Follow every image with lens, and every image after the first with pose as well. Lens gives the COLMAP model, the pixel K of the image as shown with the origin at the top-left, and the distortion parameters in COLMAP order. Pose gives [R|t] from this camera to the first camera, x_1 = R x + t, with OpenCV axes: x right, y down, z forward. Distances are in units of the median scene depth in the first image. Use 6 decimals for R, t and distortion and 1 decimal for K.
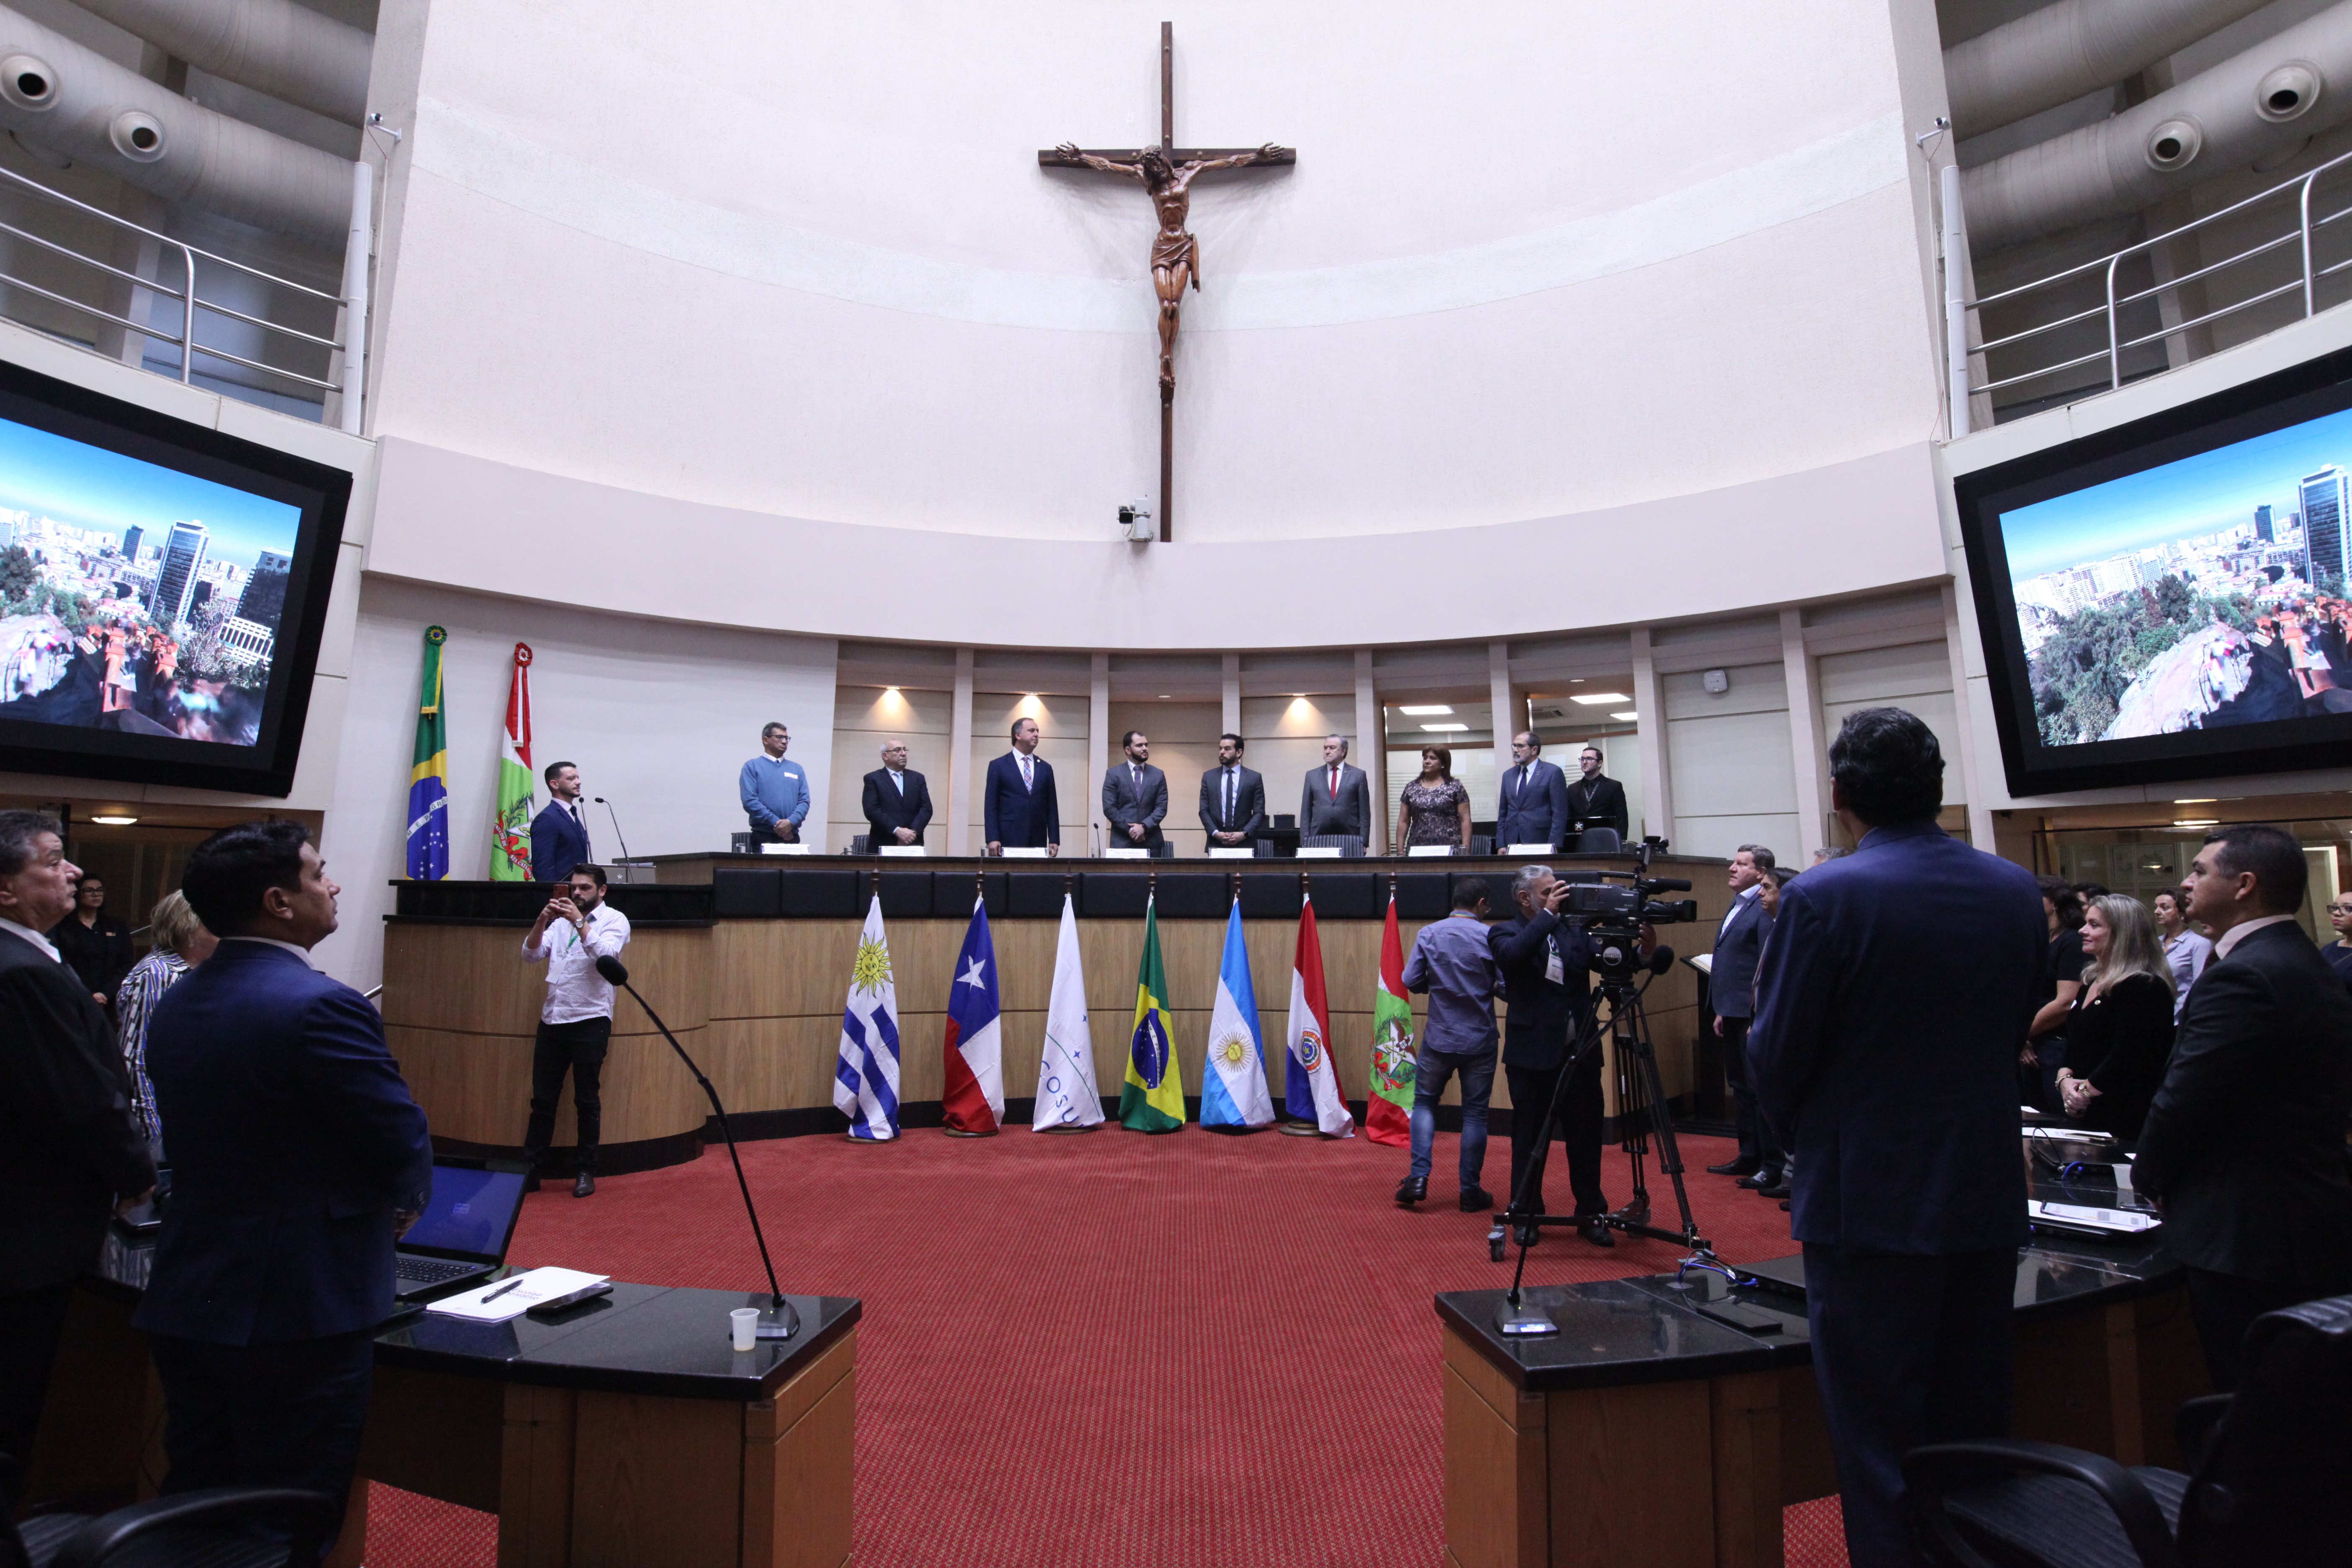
lens RADIAL K [[1377.0, 0, 1172.5], [0, 1377.0, 783.9], [0, 0, 1]] dist [-0.039967, 0.038336]
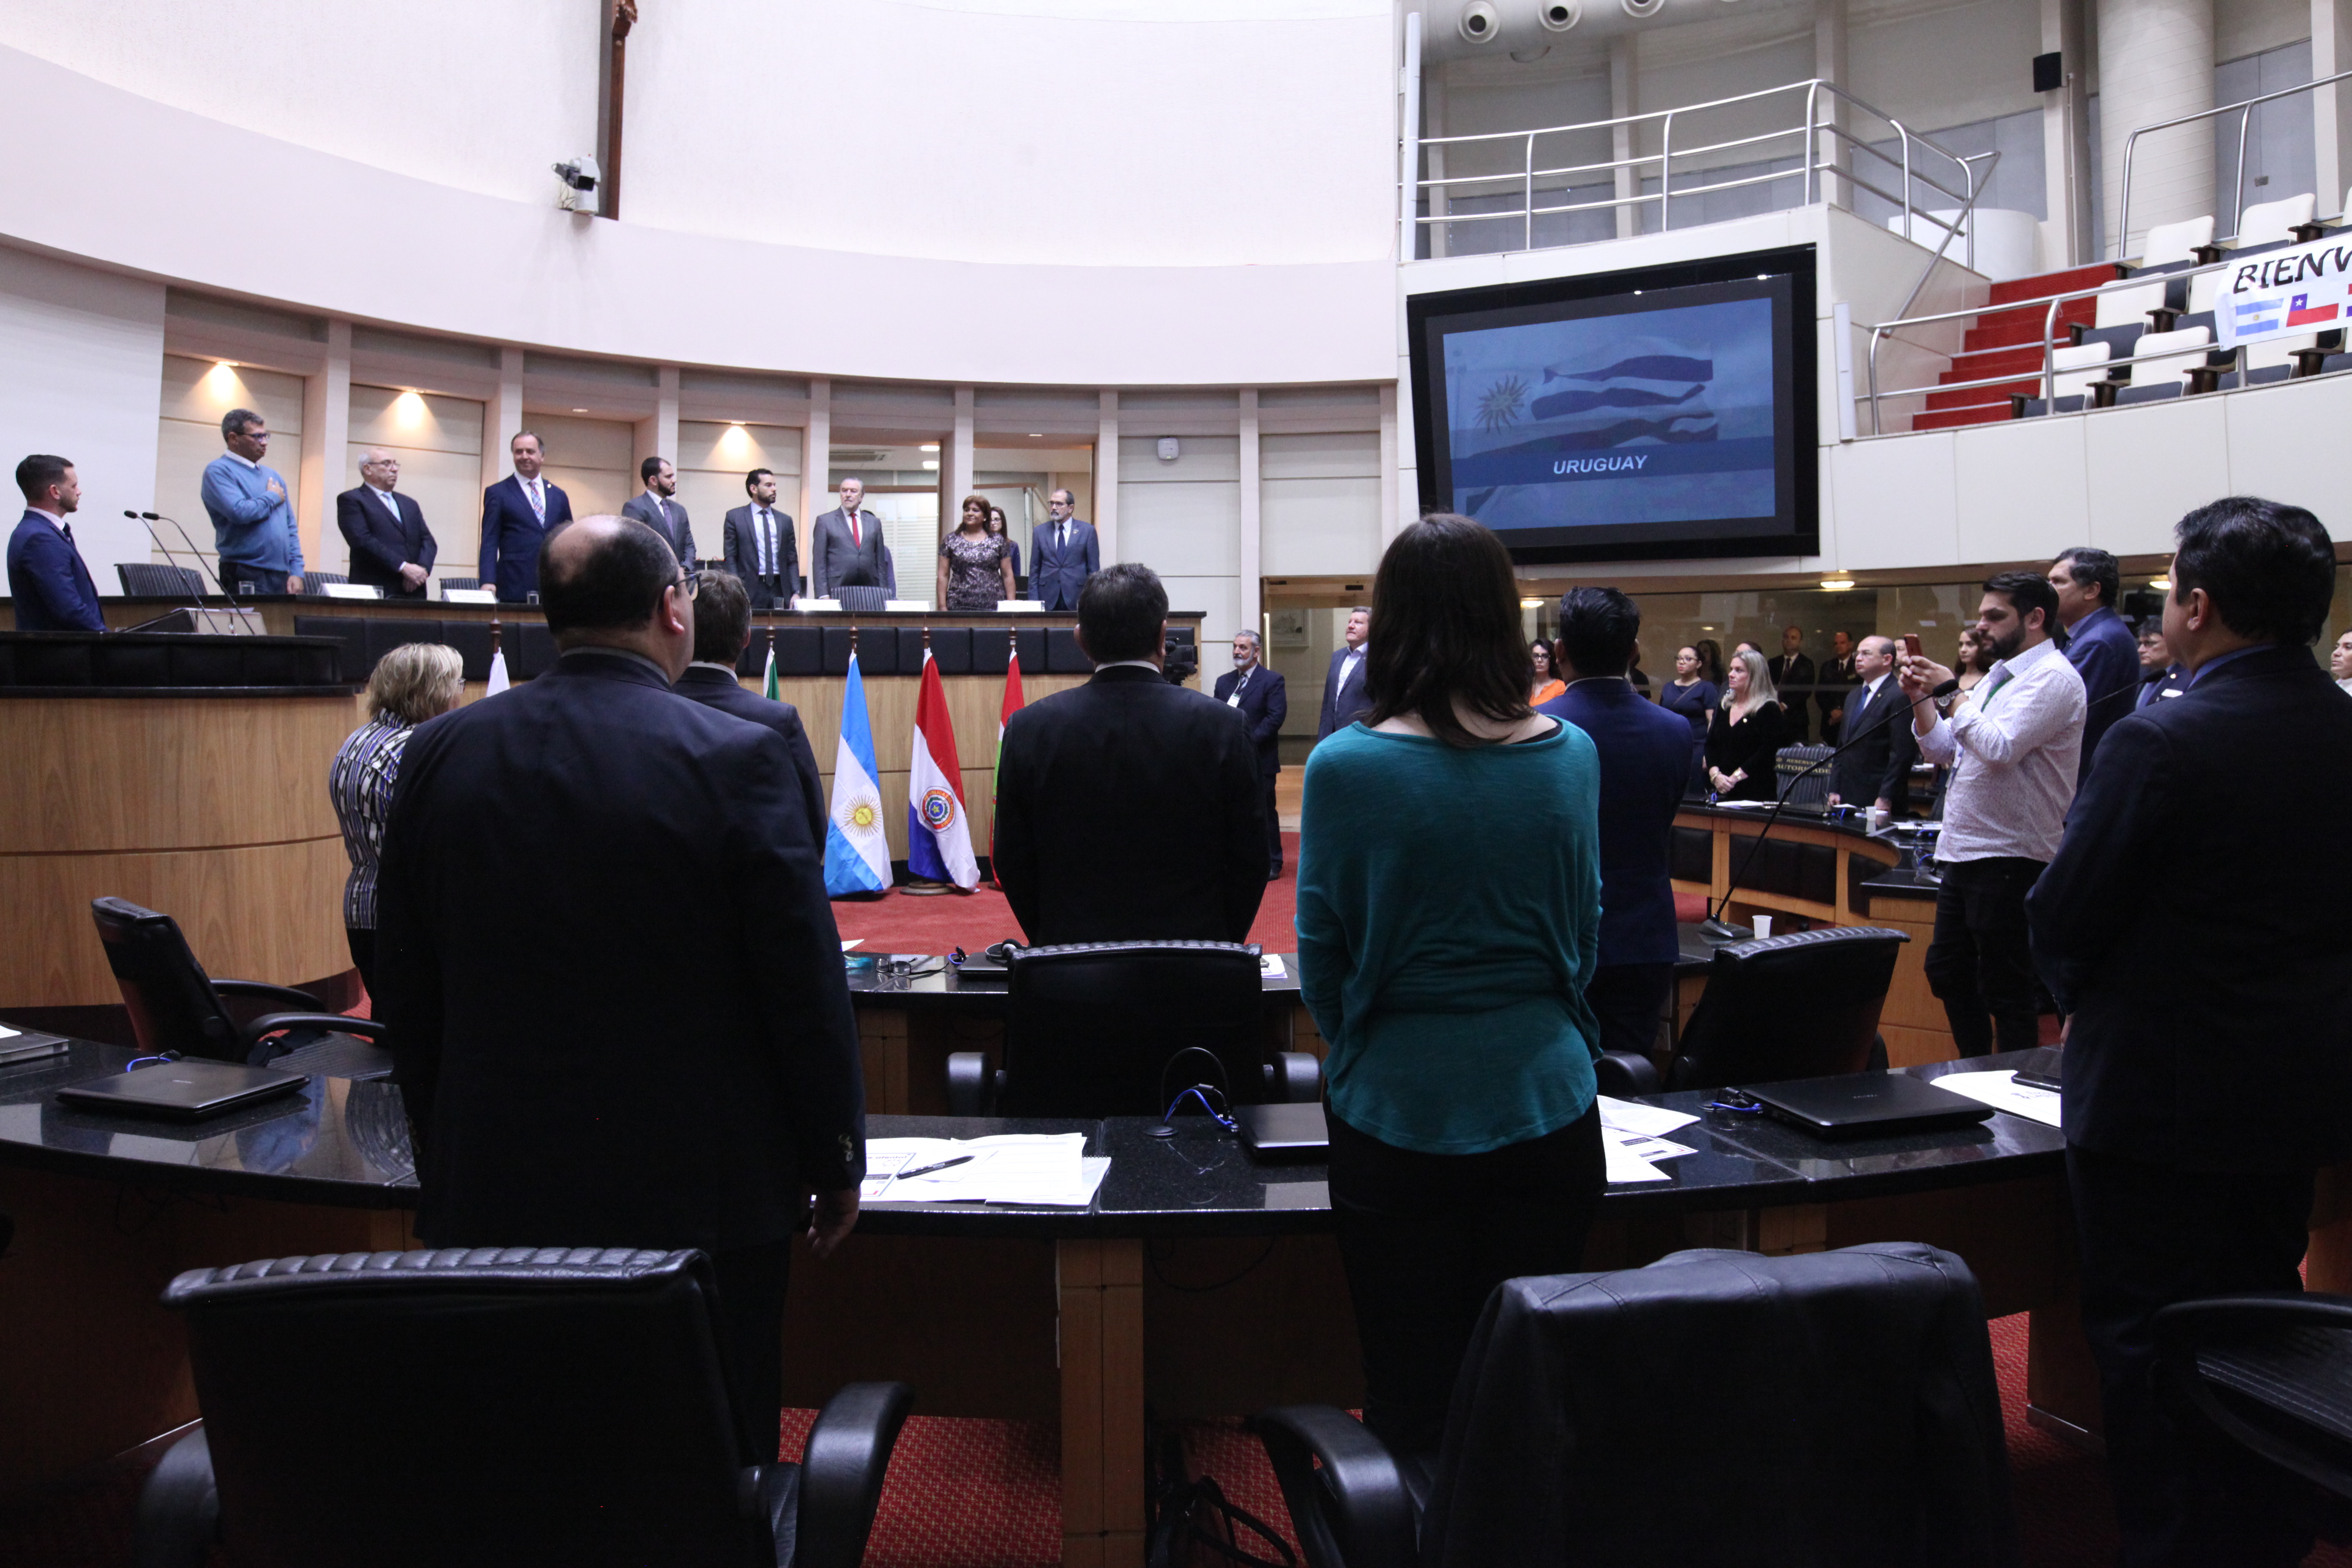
lens RADIAL K [[1630.3, 0, 1176.2], [0, 1630.3, 787.9], [0, 0, 1]] dist [-0.042582, 0.084943]
pose [[0.759233, -0.056701, 0.648344, -0.514692], [-0.049298, 0.988325, 0.144164, 0.003067], [-0.648949, -0.141416, 0.747574, 0.022475]]
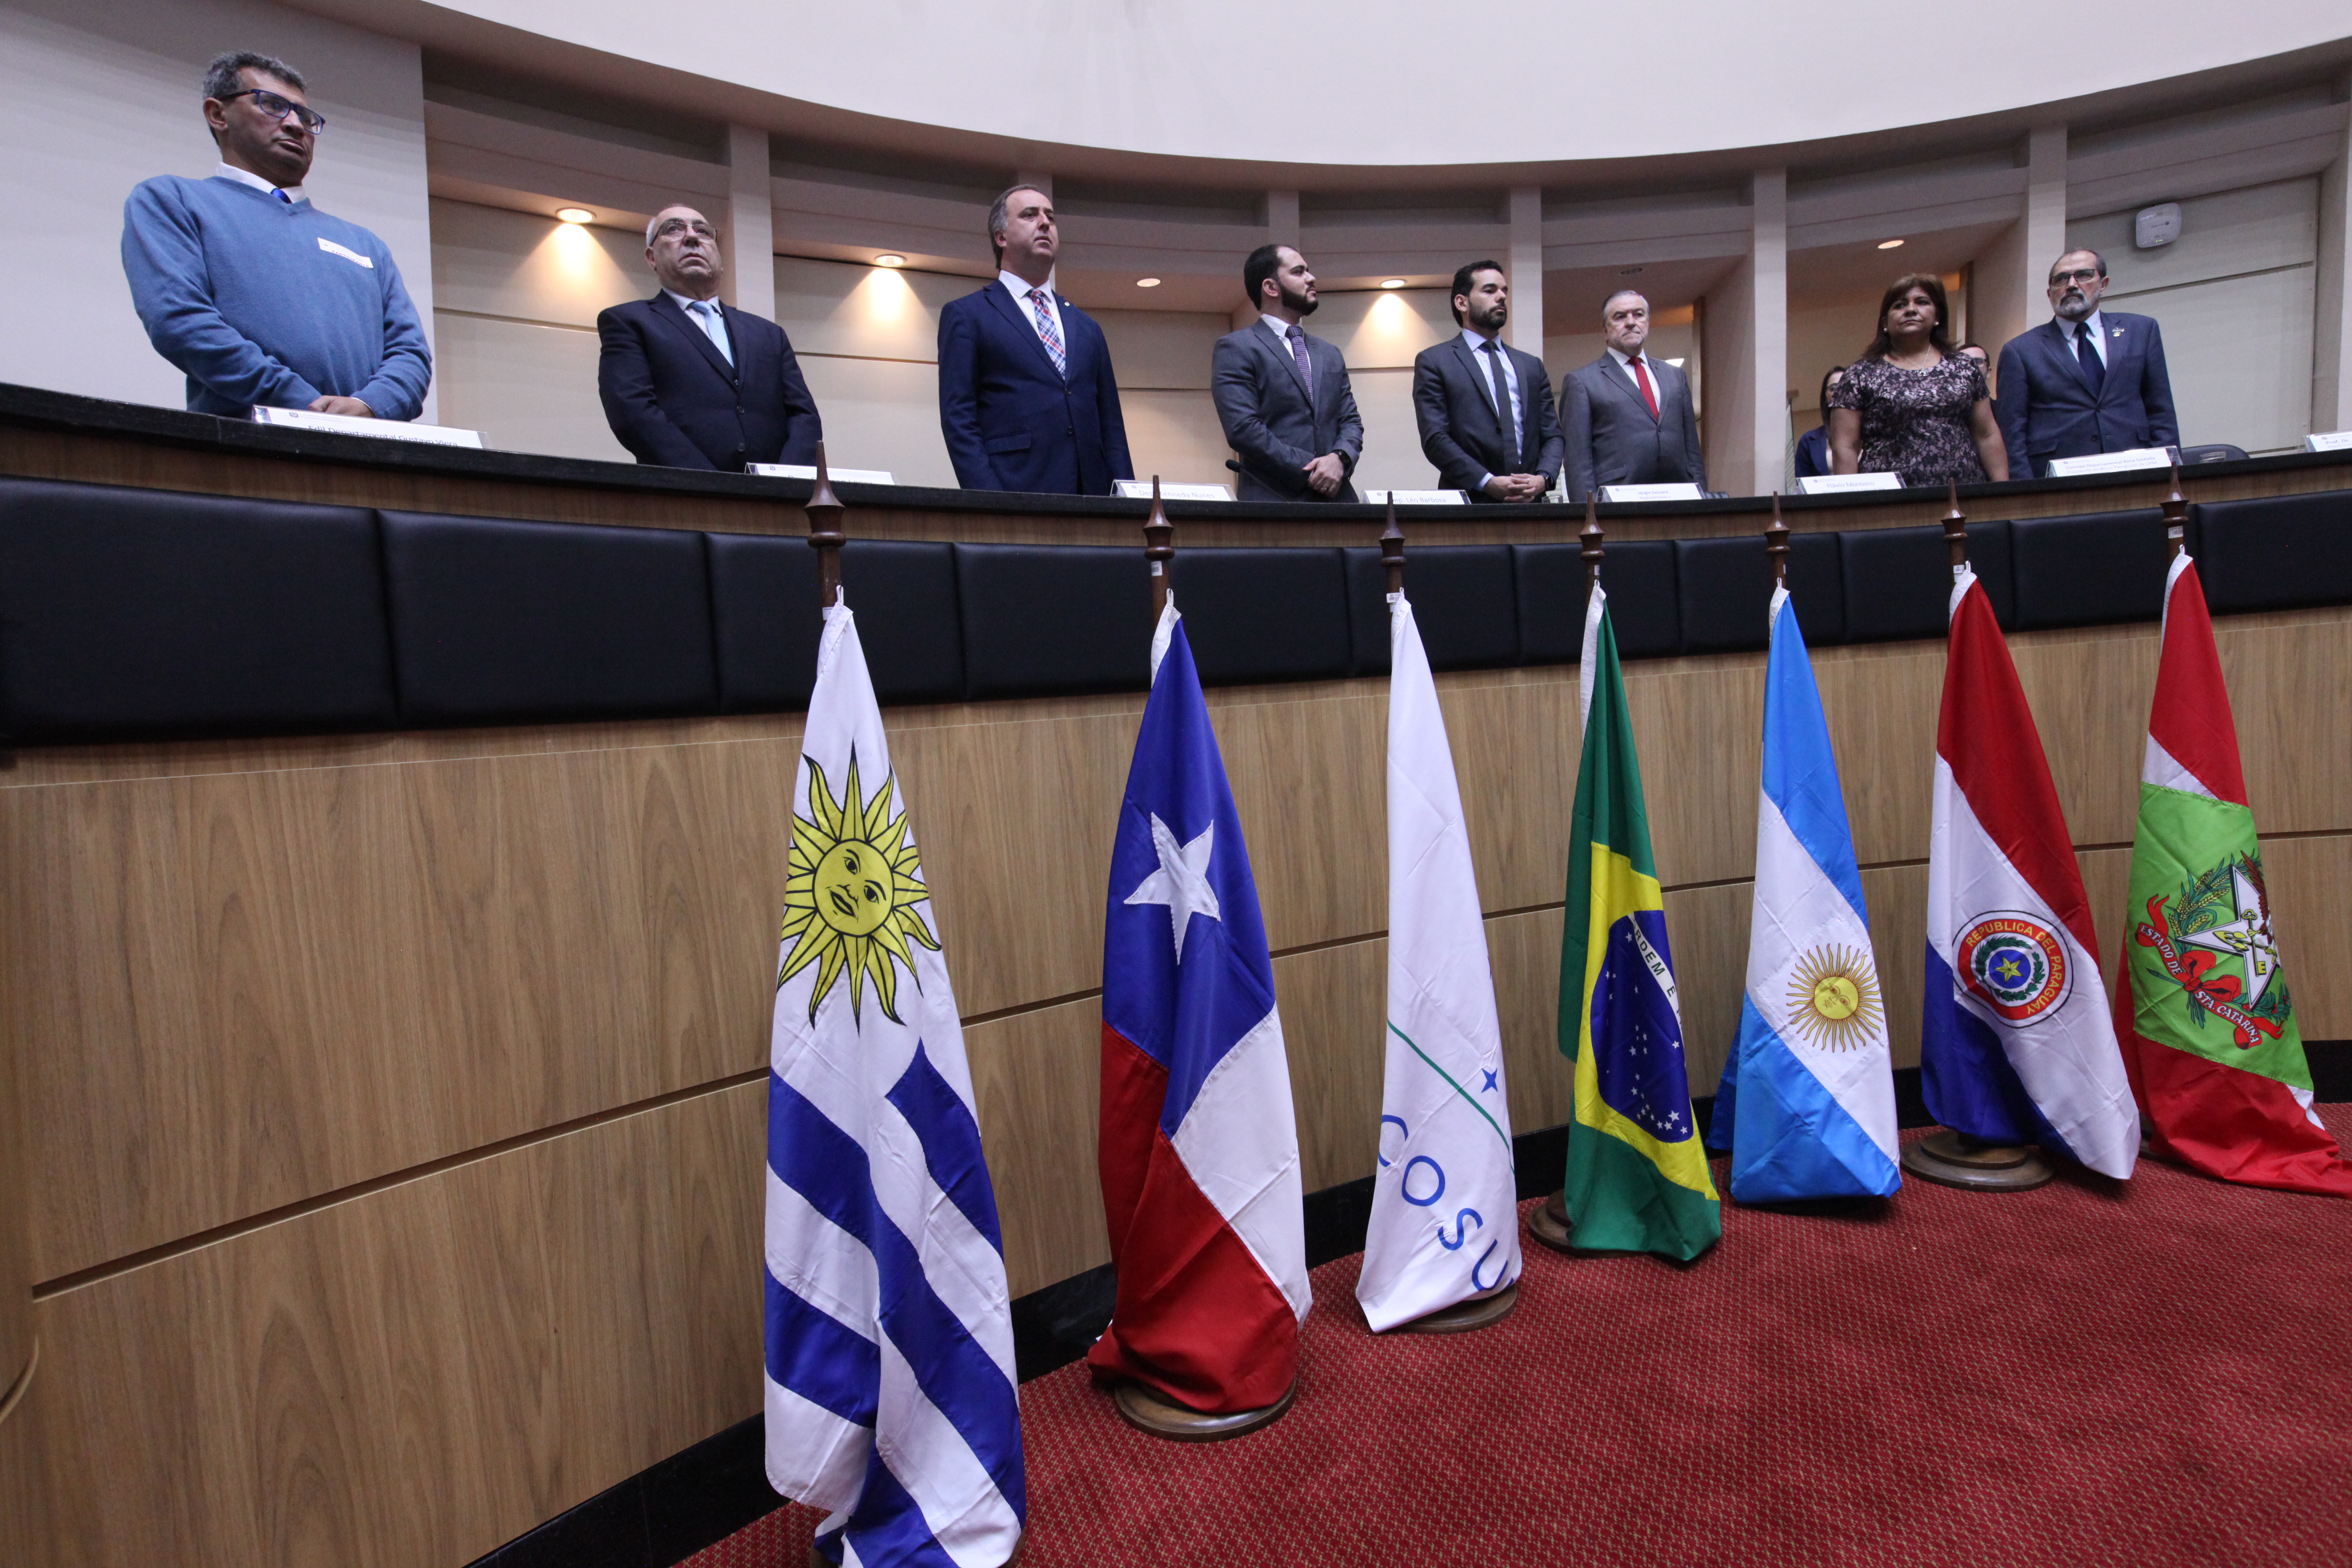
lens RADIAL K [[1273.4, 0, 1178.4], [0, 1273.4, 792.0], [0, 0, 1]] dist [-0.049071, 0.034332]
pose [[0.941017, -0.094326, 0.324946, -0.226181], [0.054044, 0.989928, 0.130854, 0.085031], [-0.334016, -0.105575, 0.936636, 0.740801]]
